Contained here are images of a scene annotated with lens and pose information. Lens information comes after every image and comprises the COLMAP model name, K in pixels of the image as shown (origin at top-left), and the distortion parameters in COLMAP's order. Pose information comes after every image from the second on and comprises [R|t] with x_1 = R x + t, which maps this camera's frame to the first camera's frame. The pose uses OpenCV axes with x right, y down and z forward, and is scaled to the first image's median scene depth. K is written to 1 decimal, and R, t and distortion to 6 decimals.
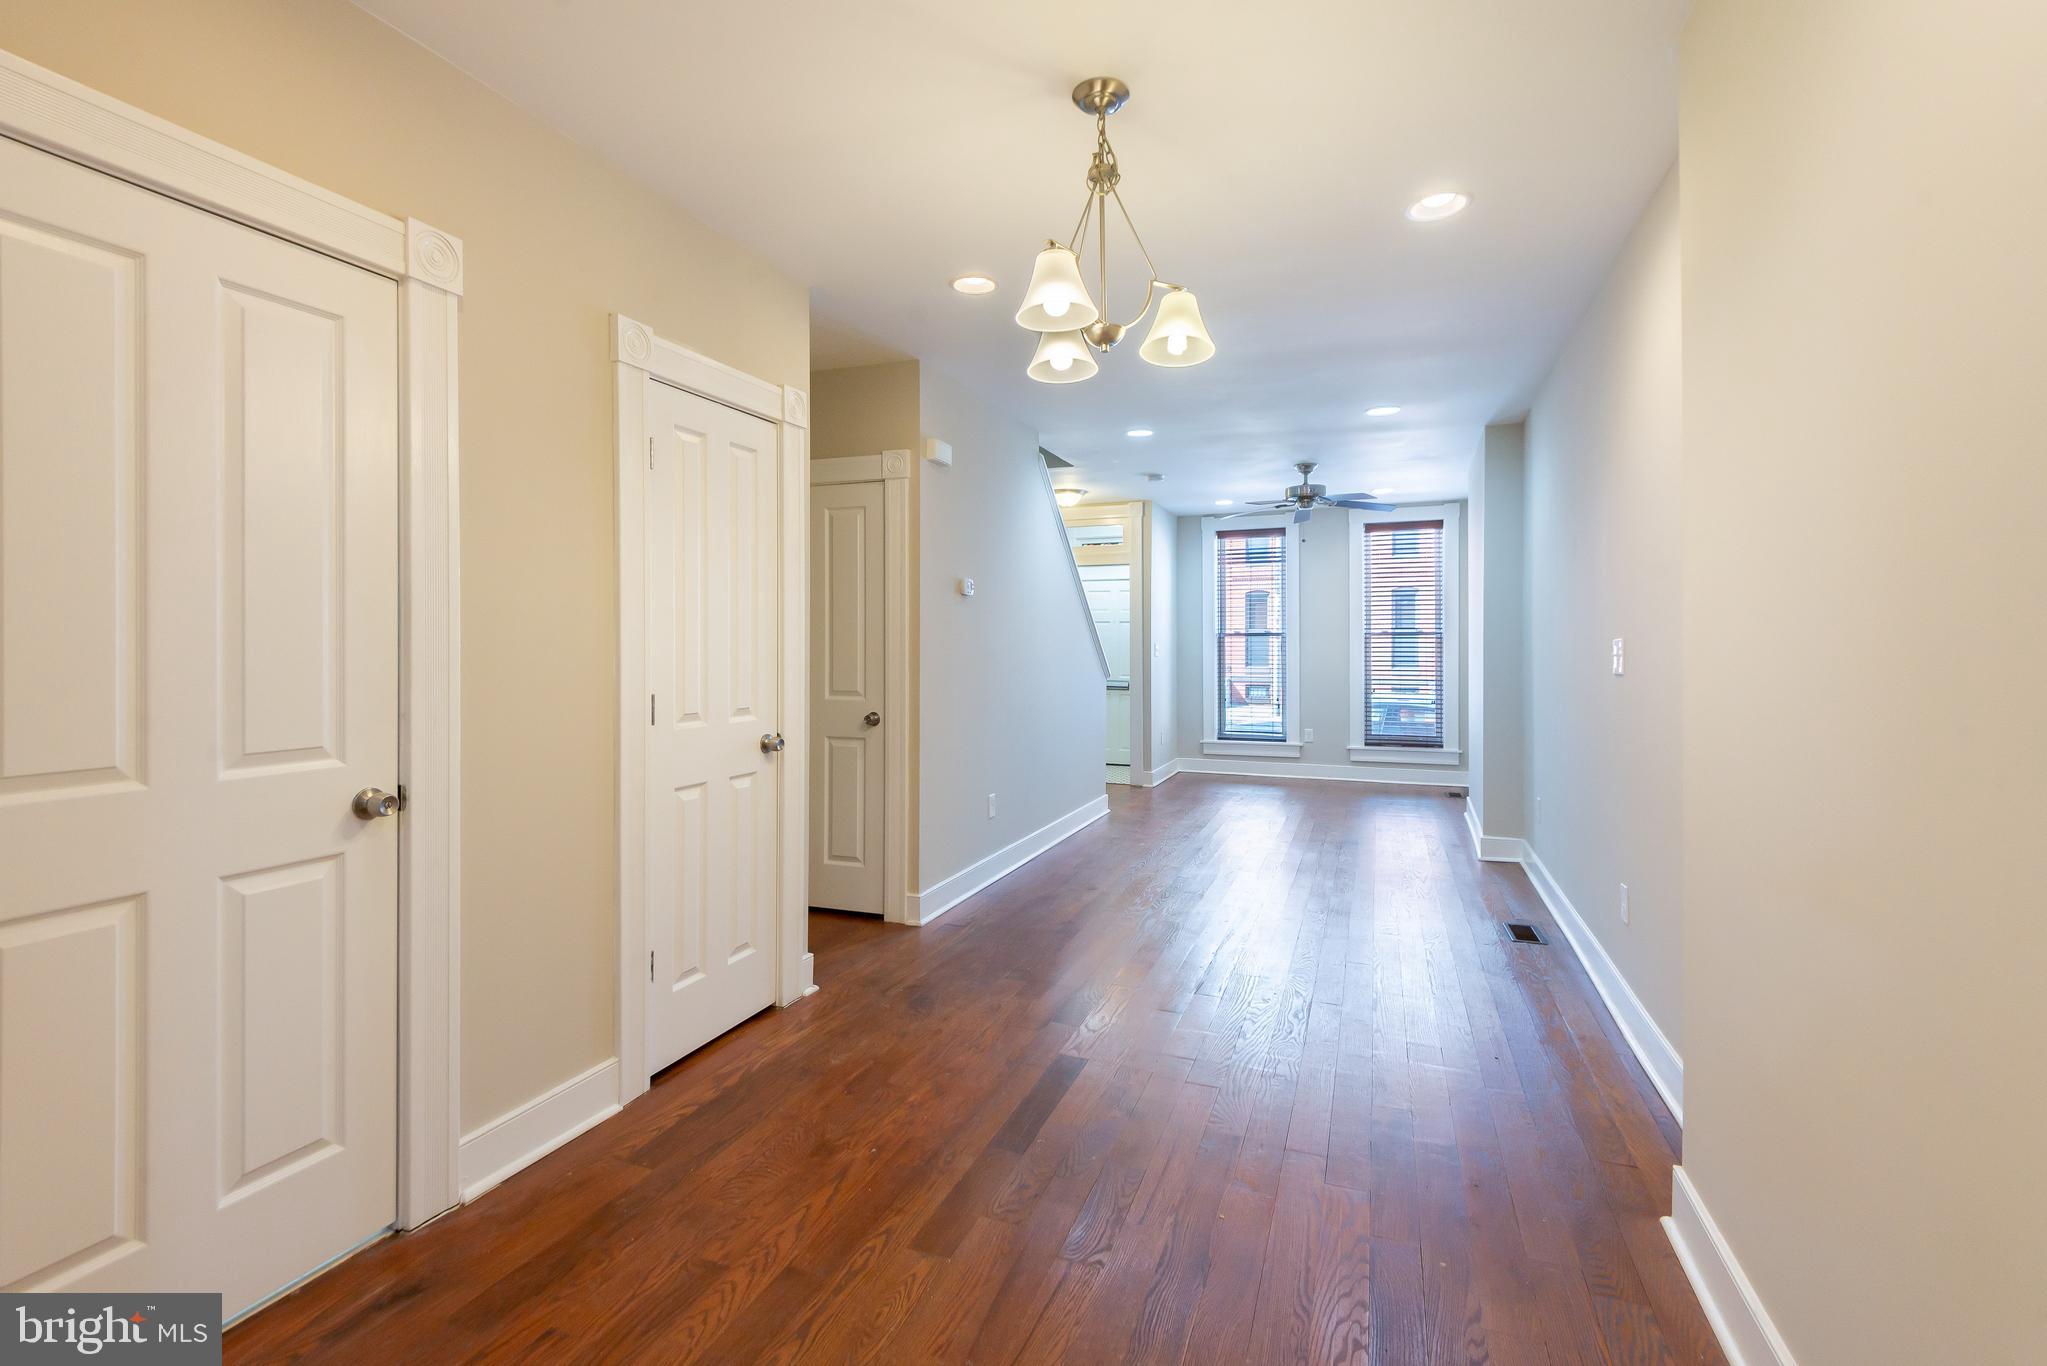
lens RADIAL K [[922.1, 0, 1008.7], [0, 922.1, 639.7], [0, 0, 1]] dist [0.018031, -0.000414]
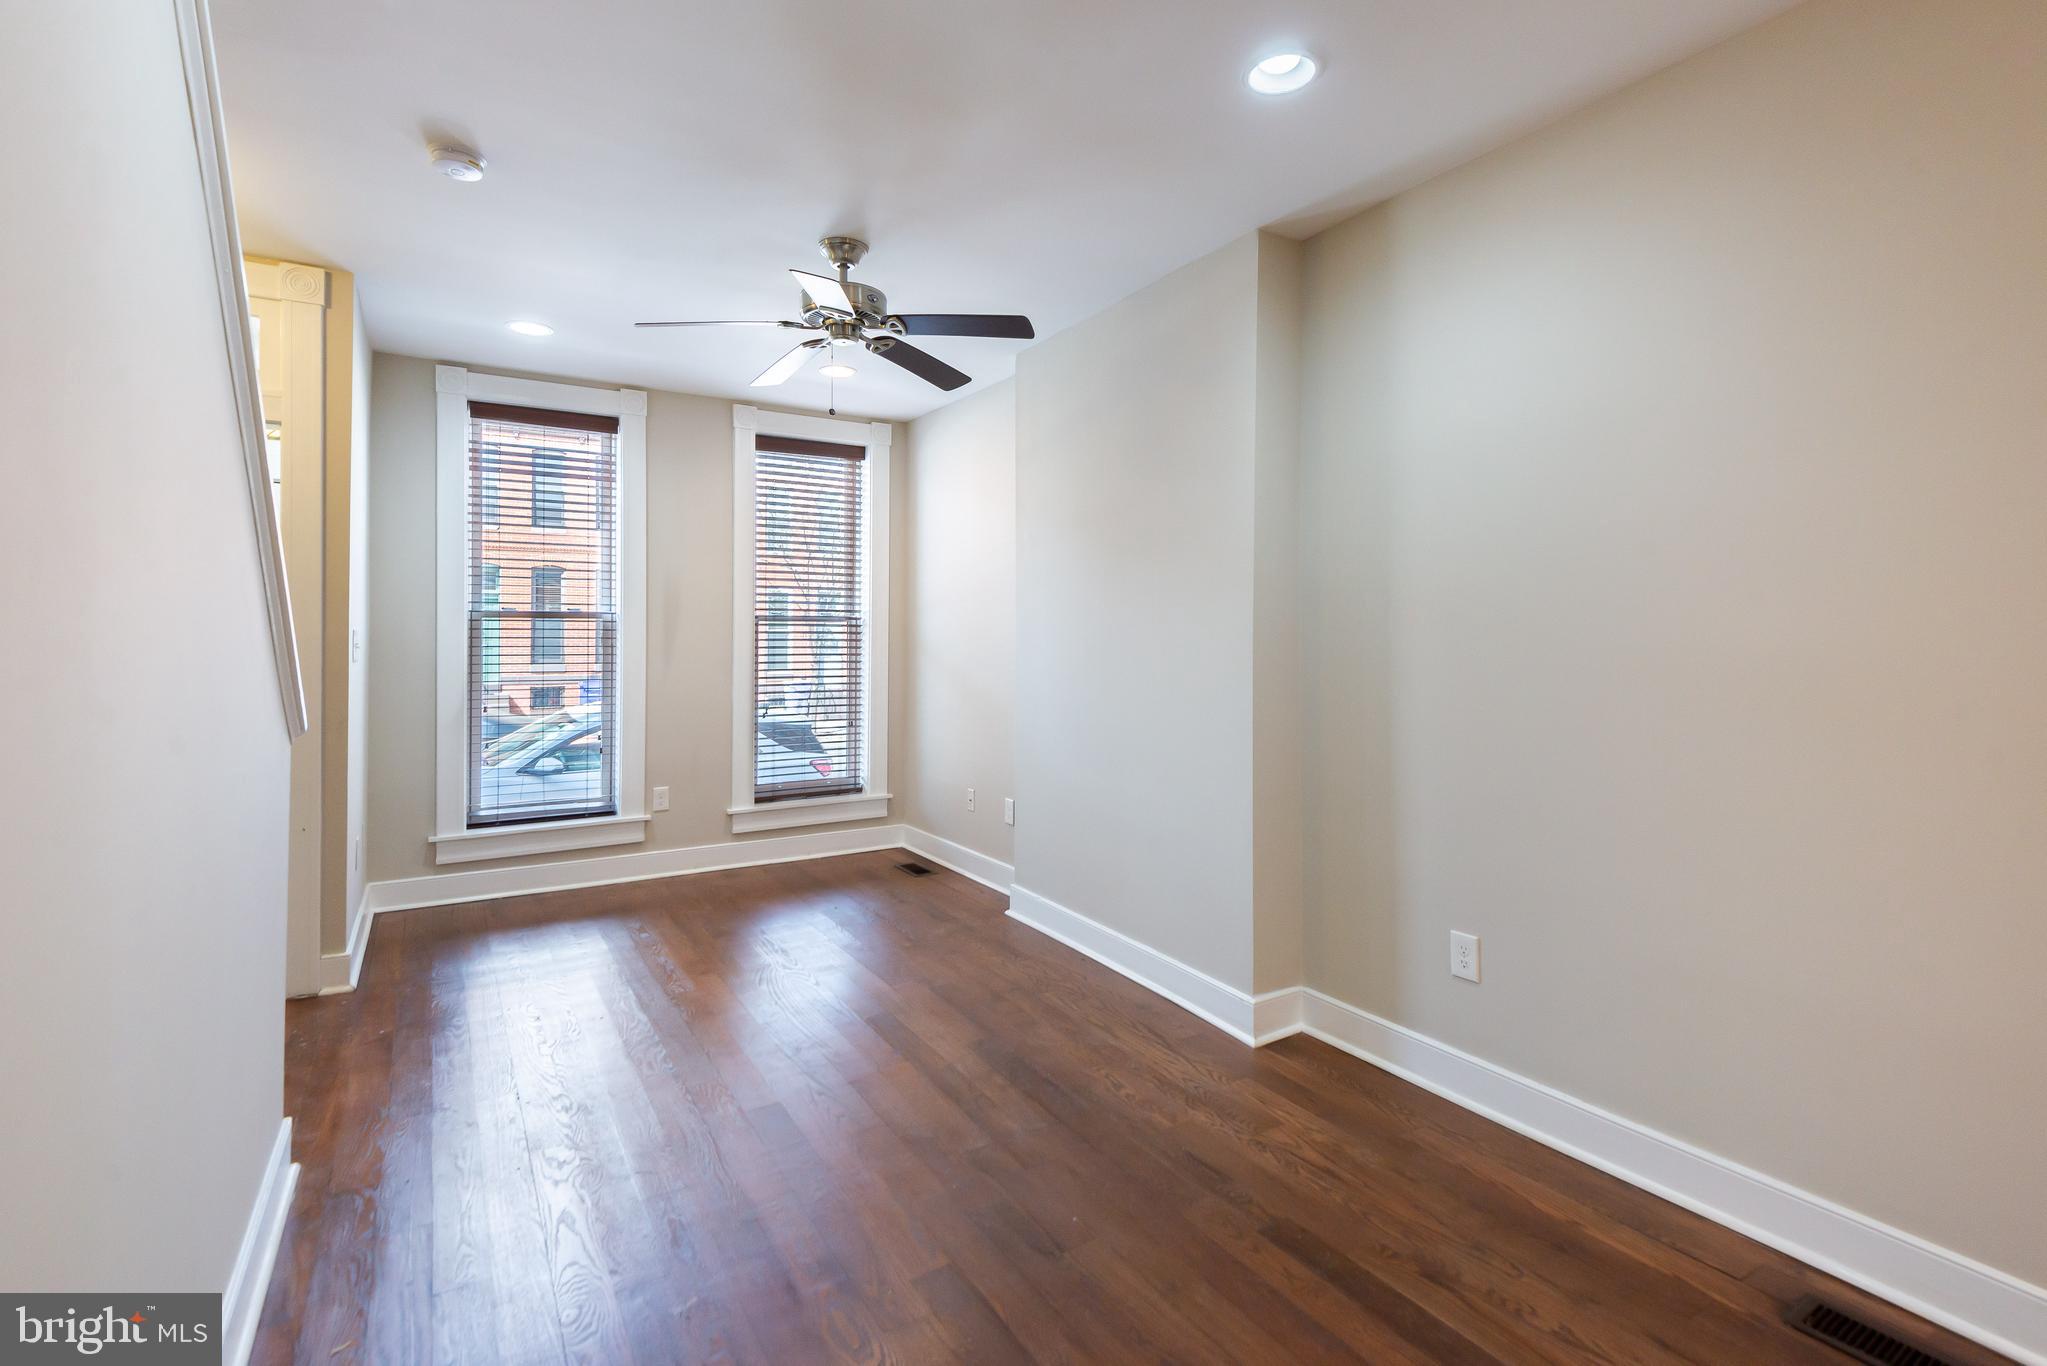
lens RADIAL K [[922.1, 0, 1008.7], [0, 922.1, 639.7], [0, 0, 1]] dist [0.018031, -0.000414]
pose [[0.594597, -0.000918, 0.804023, 0.001755], [-0.009333, 0.999924, 0.008044, 0.001274], [-0.803969, -0.012287, 0.594544, 0.494819]]
